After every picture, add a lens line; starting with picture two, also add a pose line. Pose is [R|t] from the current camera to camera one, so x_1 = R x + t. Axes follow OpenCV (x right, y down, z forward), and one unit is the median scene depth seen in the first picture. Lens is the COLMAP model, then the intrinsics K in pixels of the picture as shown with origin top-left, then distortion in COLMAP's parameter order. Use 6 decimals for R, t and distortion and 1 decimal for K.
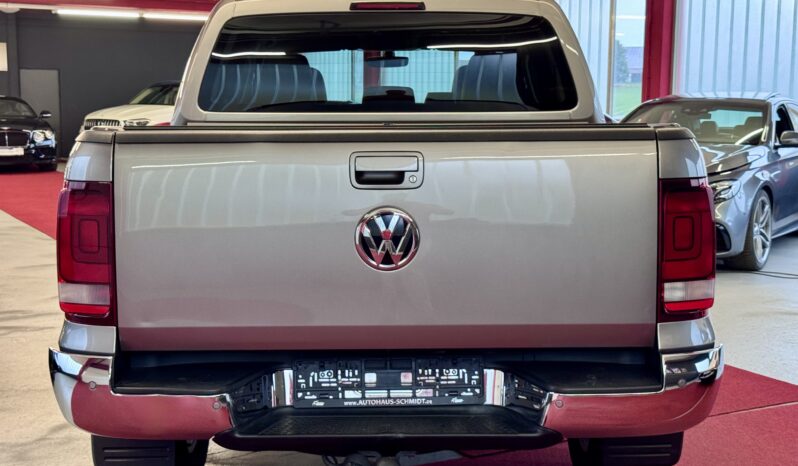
lens RADIAL K [[1100.0, 0, 399.3], [0, 1100.0, 233.8], [0, 0, 1]] dist [0.097872, 0.000000]
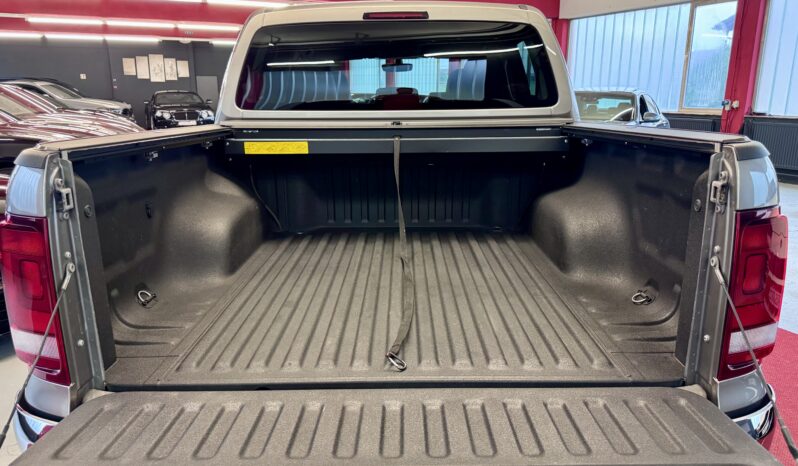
lens RADIAL K [[572.7, 0, 398.9], [0, 572.7, 236.6], [0, 0, 1]] dist [0.001629, -0.008947]
pose [[0.999909, -0.002435, -0.013234, -0.000032], [0.004116, 0.991696, 0.128537, -0.033030], [0.012811, -0.128580, 0.991616, 0.227546]]
